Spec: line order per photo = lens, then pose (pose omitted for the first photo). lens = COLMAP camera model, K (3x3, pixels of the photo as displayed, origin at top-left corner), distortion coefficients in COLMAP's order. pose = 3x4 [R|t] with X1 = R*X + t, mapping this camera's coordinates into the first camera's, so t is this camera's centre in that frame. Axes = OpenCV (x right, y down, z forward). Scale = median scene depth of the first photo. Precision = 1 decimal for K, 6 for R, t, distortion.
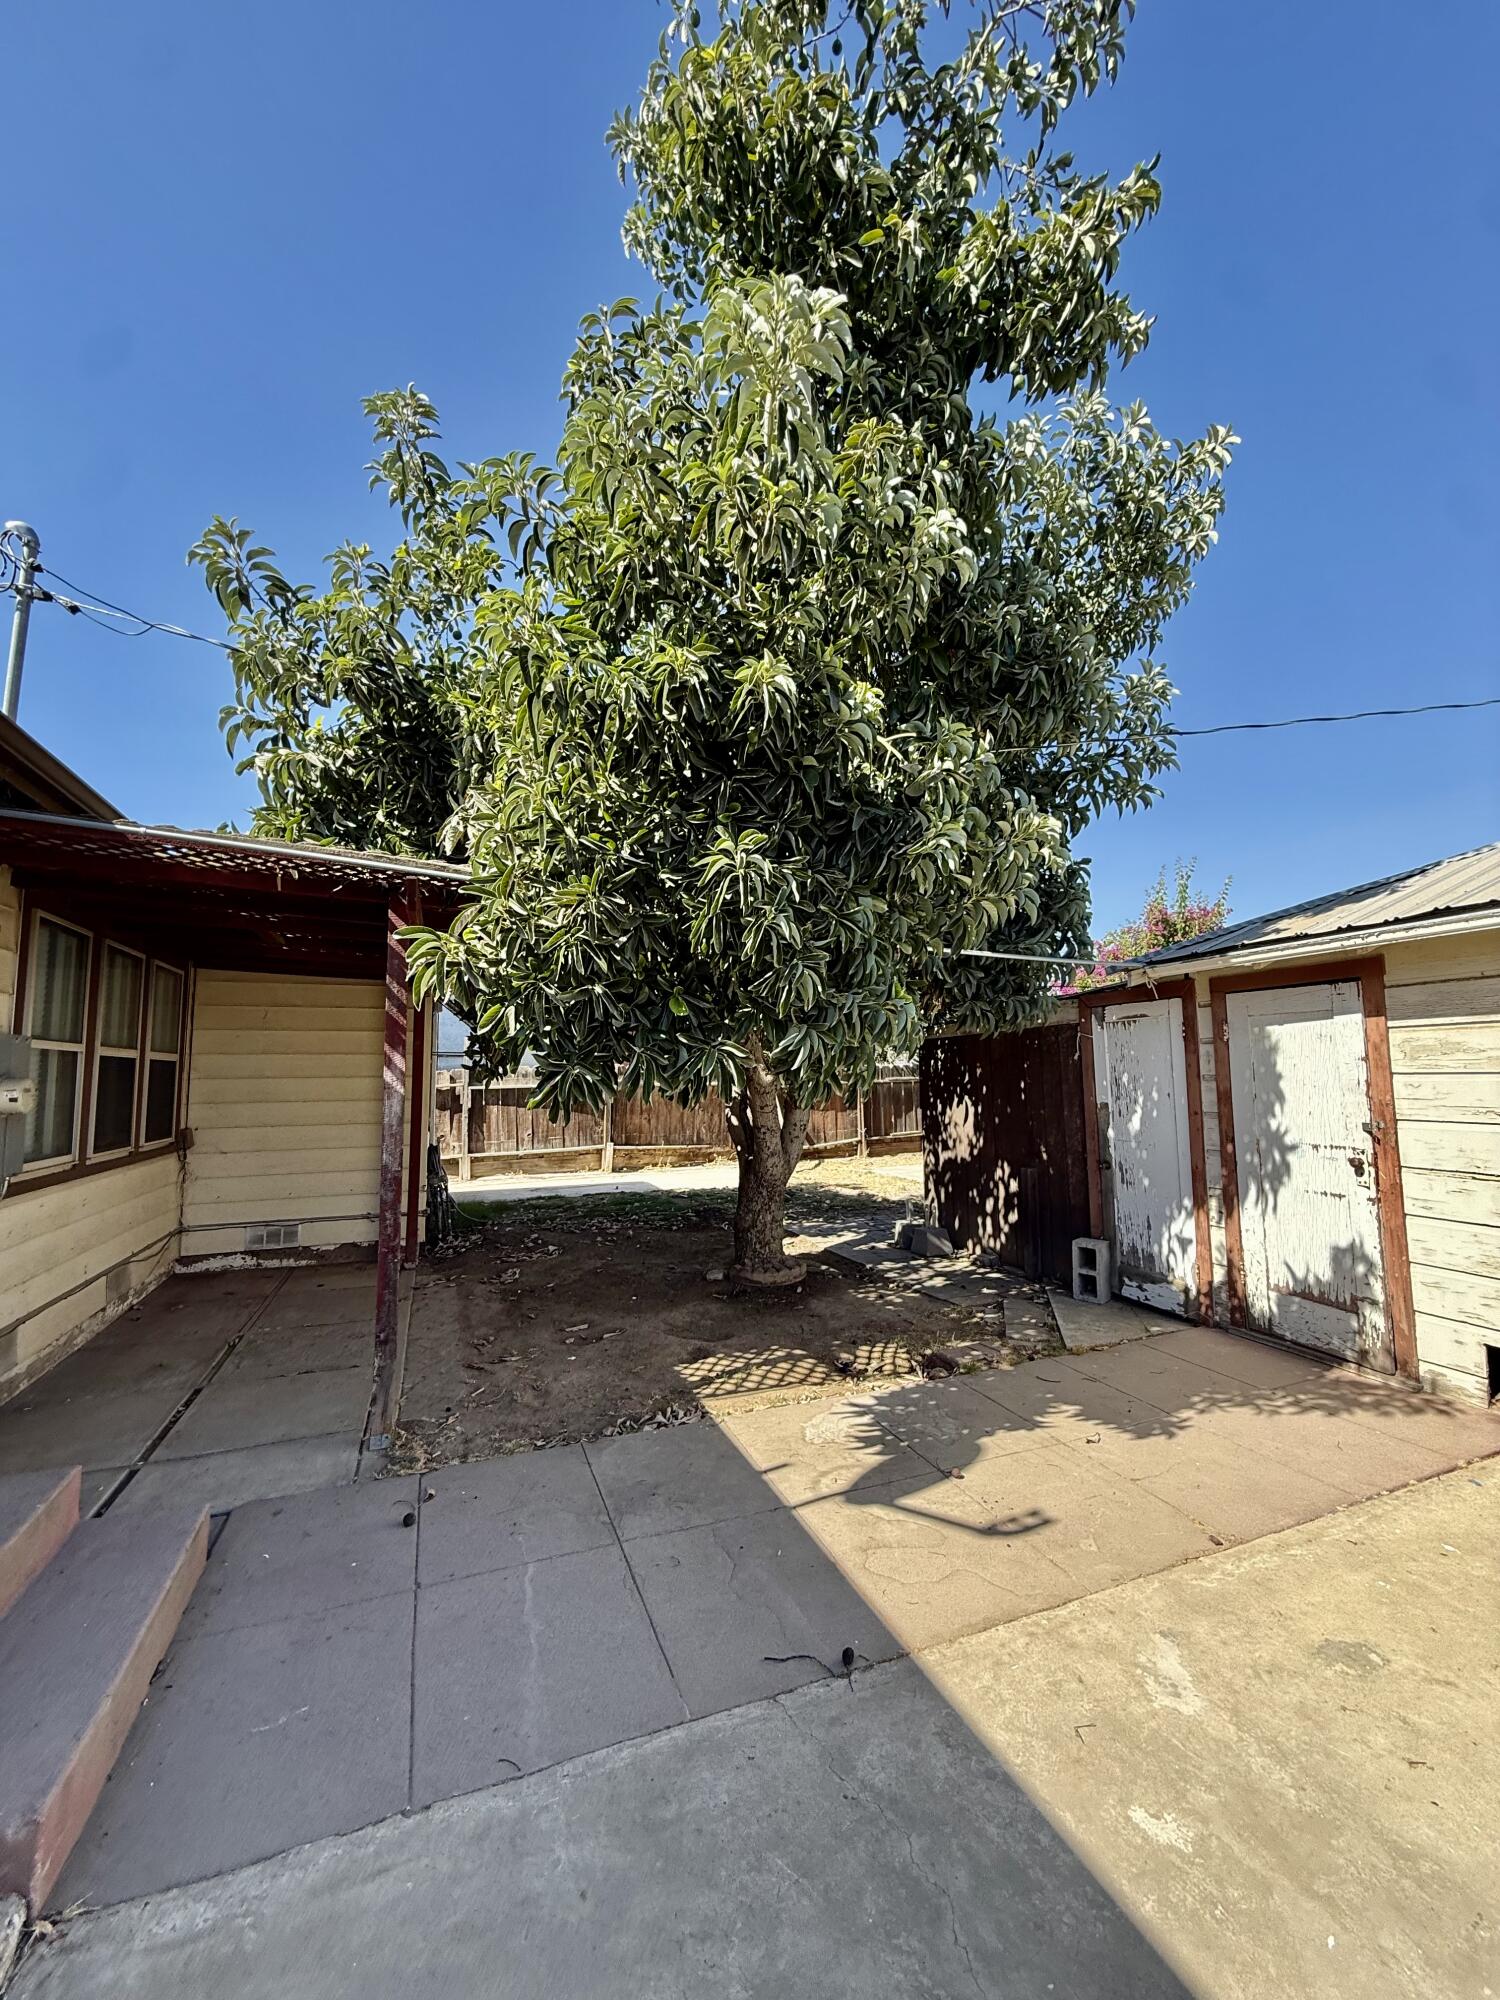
lens RADIAL K [[796.3, 0, 749.6], [0, 796.3, 997.6], [0, 0, 1]] dist [-0.000258, 0.000075]
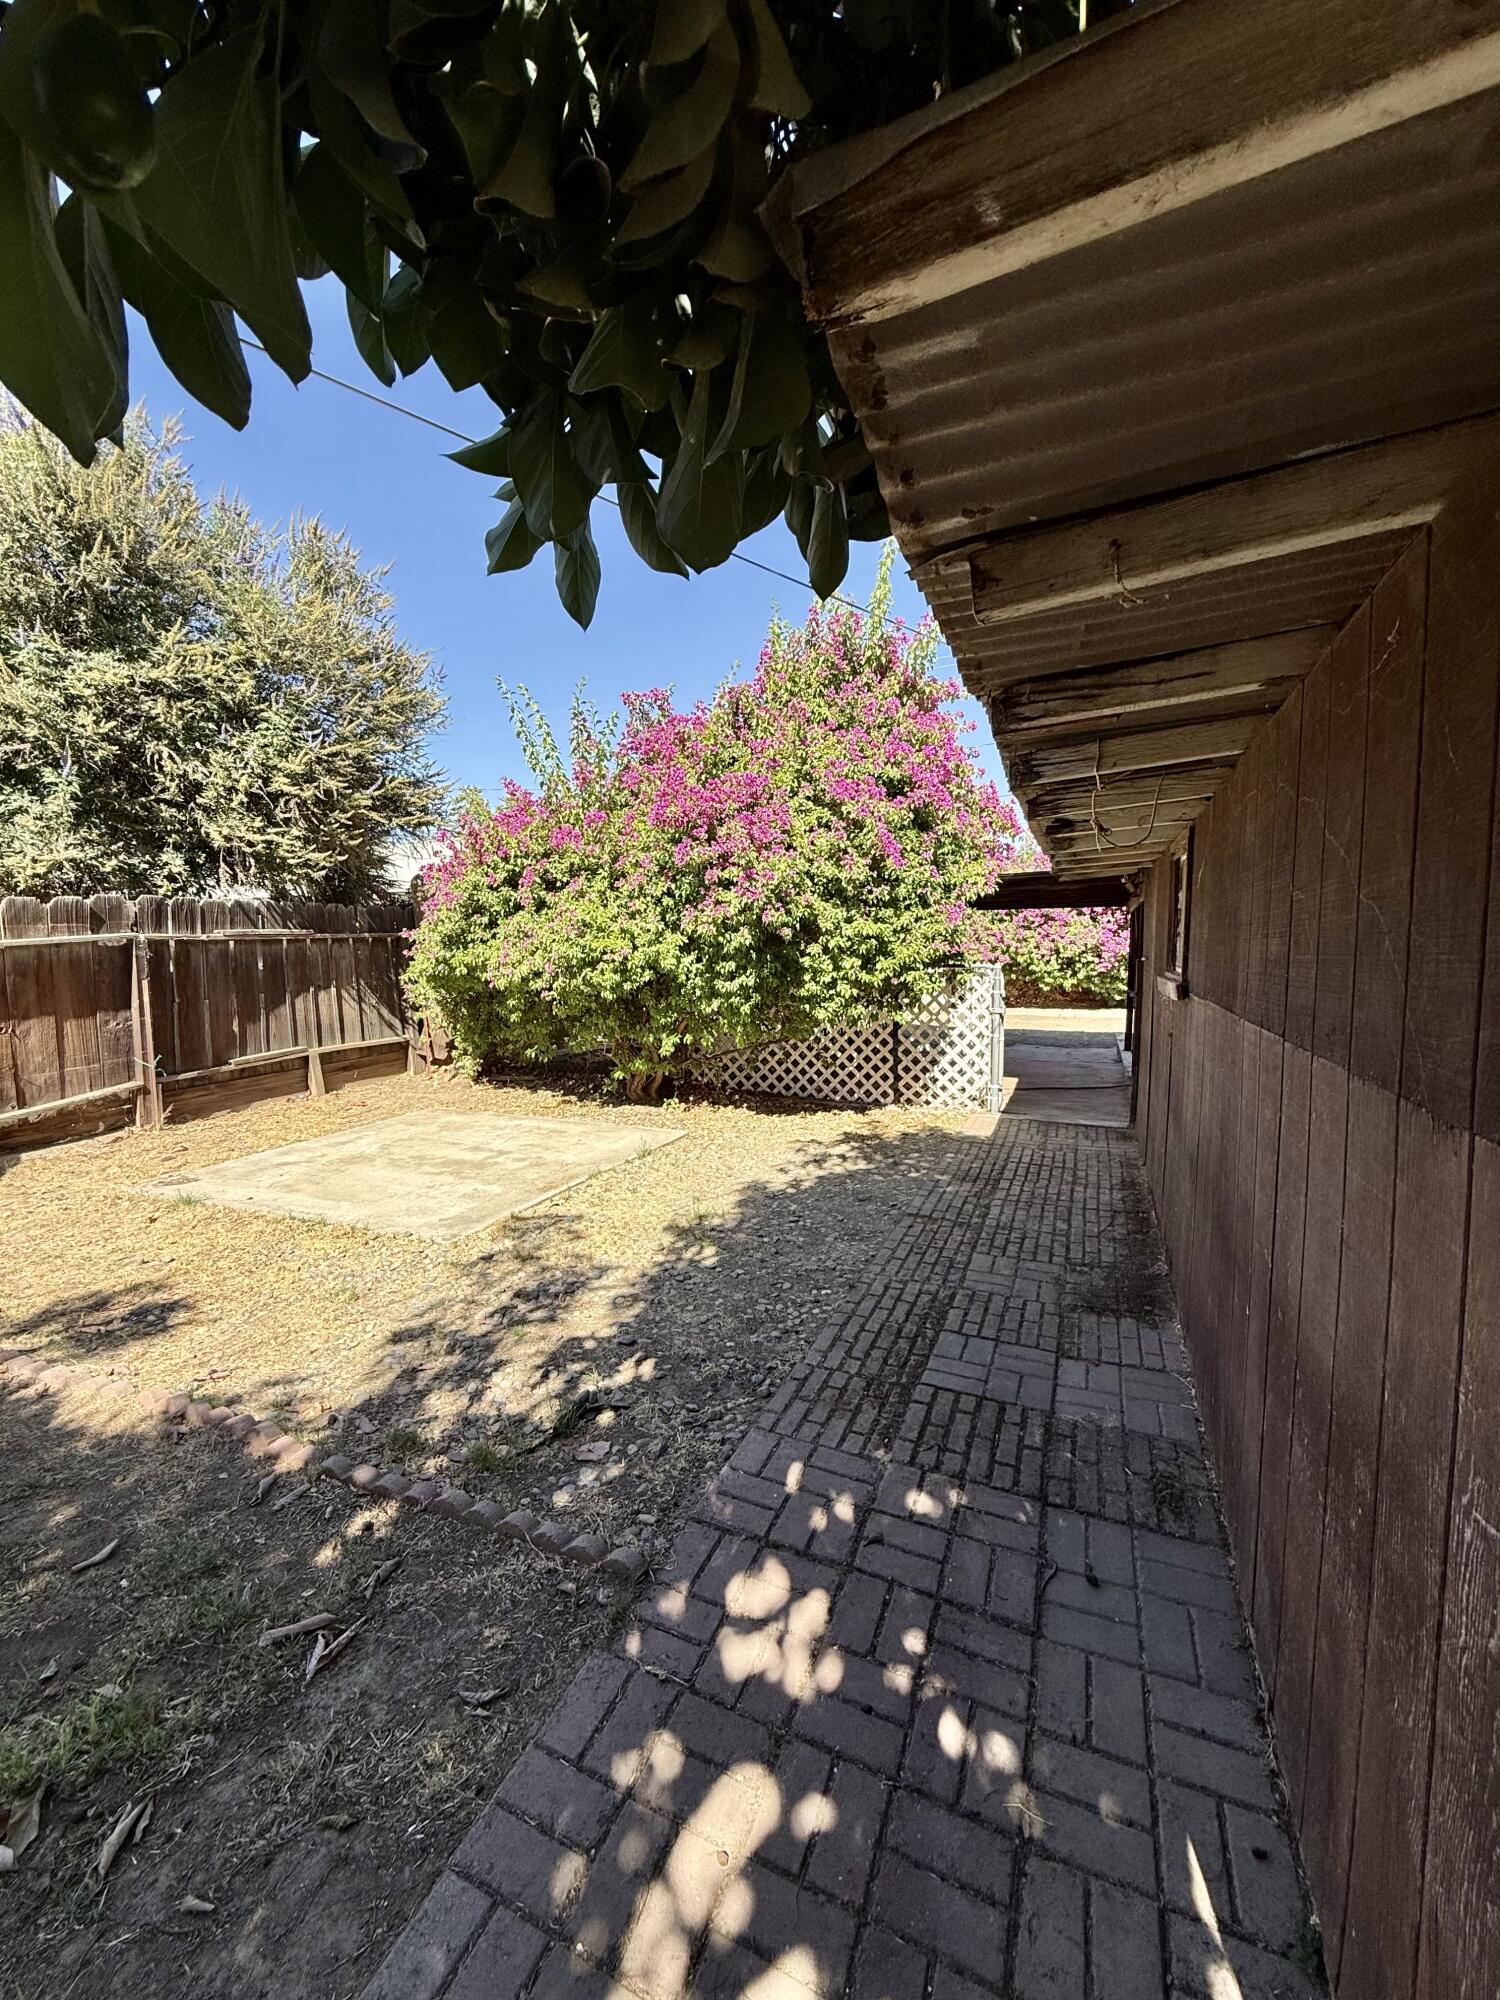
lens RADIAL K [[796.3, 0, 747.8], [0, 796.3, 1001.4], [0, 0, 1]] dist [-0.000258, 0.000075]
pose [[0.706349, -0.050035, 0.706093, 0.332443], [-0.072974, 0.987037, 0.142944, 0.266001], [-0.704092, -0.152495, 0.693542, 2.335702]]
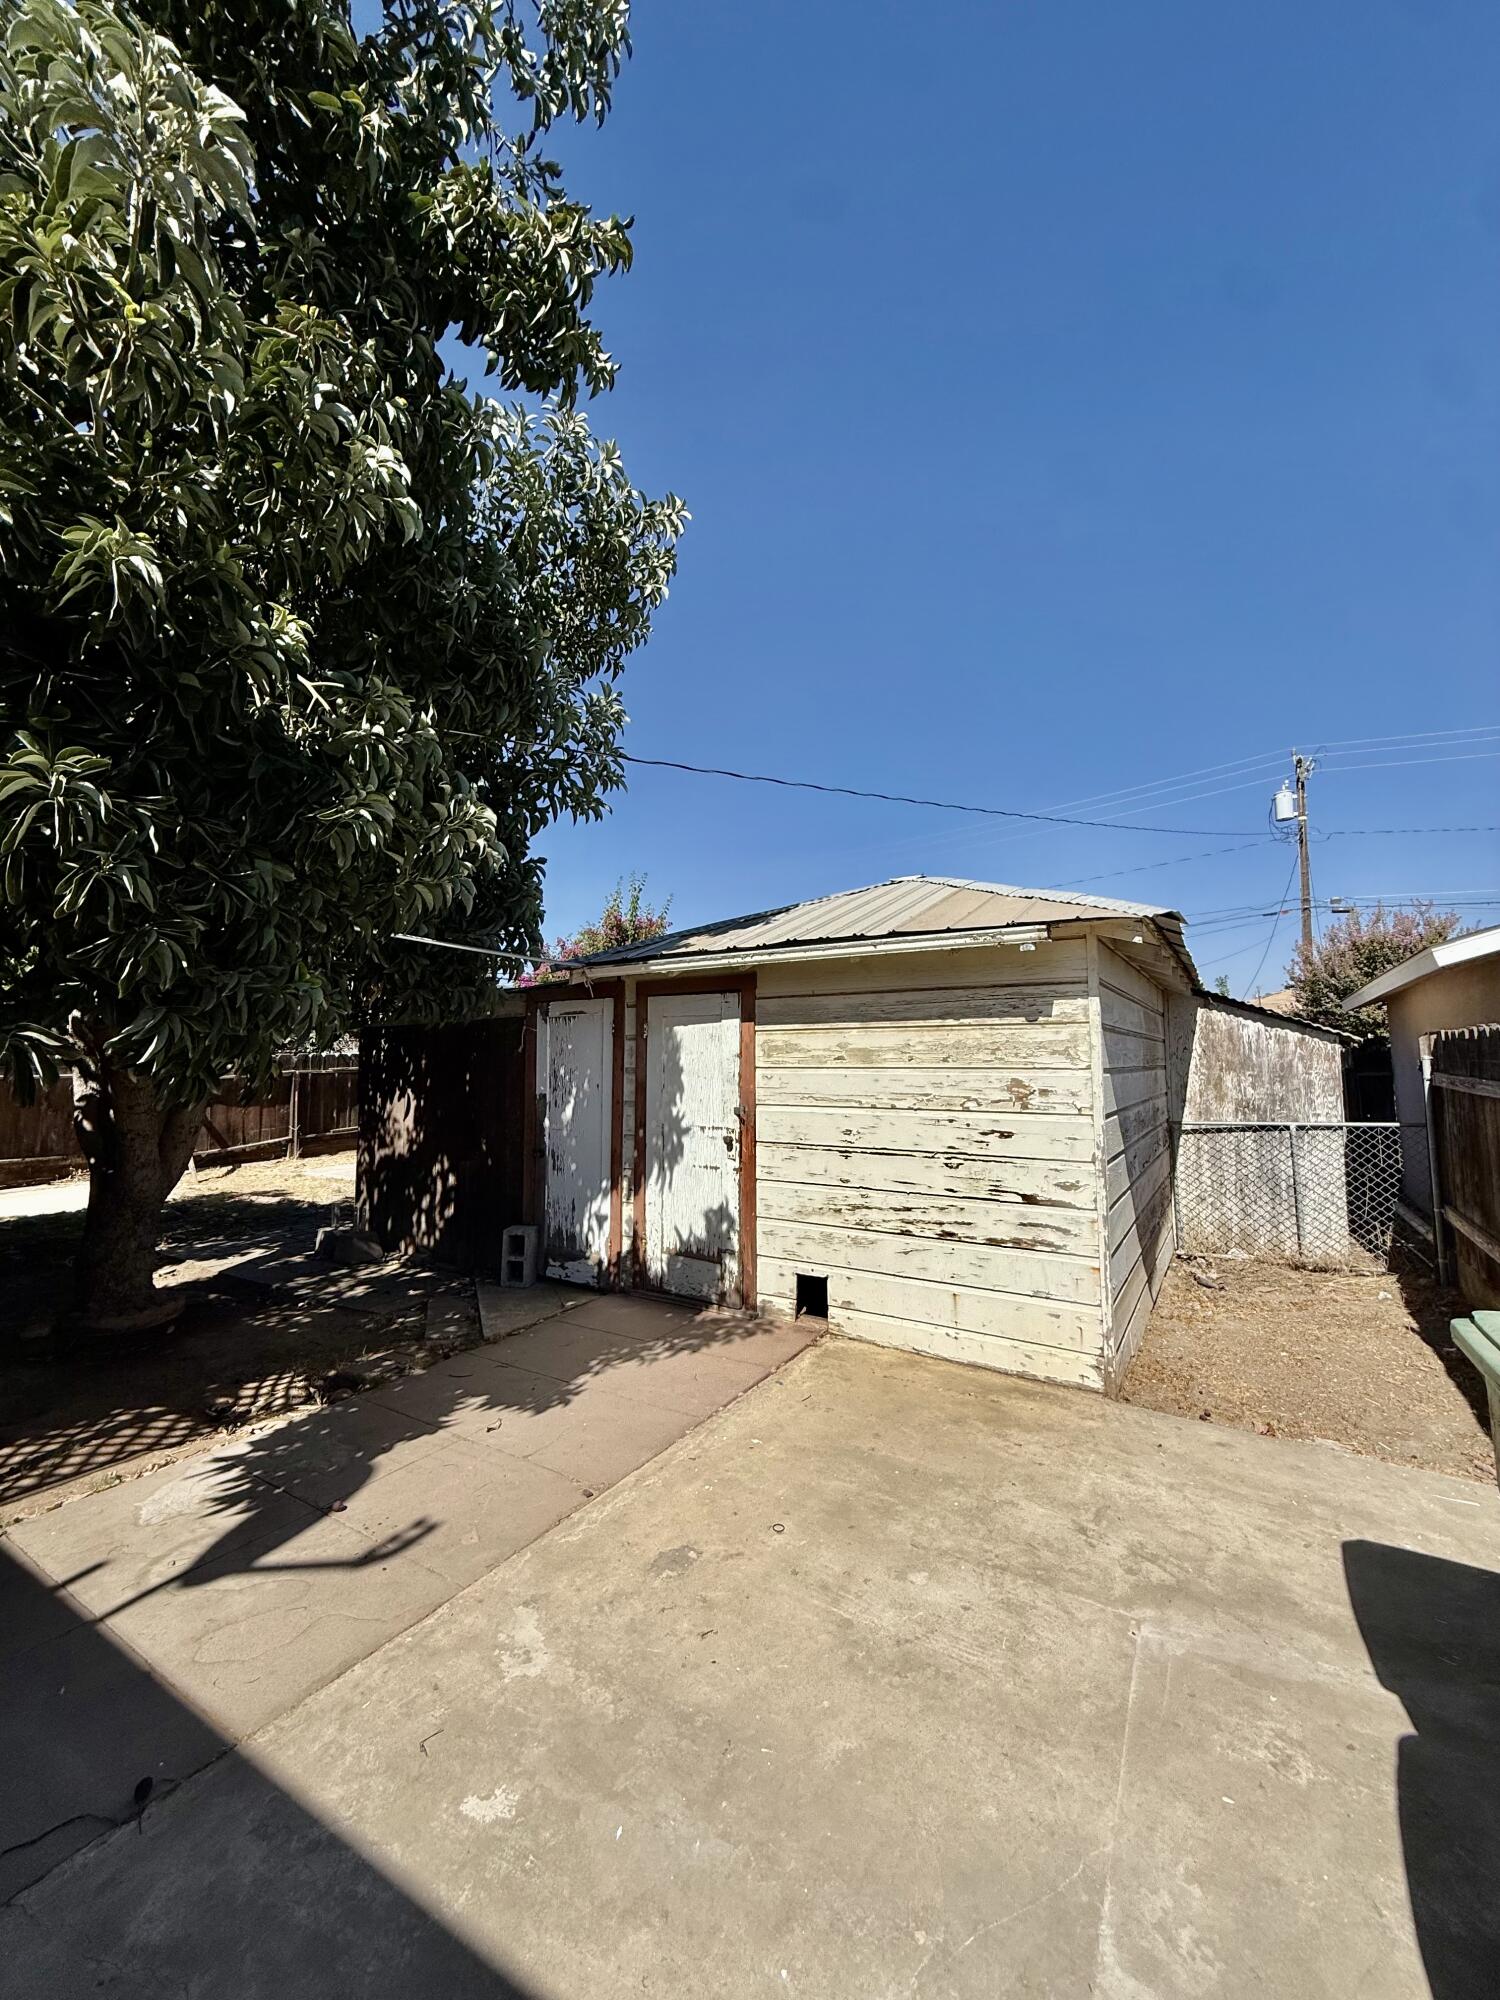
lens RADIAL K [[796.3, 0, 753.0], [0, 796.3, 998.5], [0, 0, 1]] dist [-0.000258, 0.000075]
pose [[0.798631, 0.053458, 0.599442, 0.050820], [-0.061969, 0.998057, -0.006445, -0.004937], [-0.598622, -0.032000, 0.800392, 0.003635]]
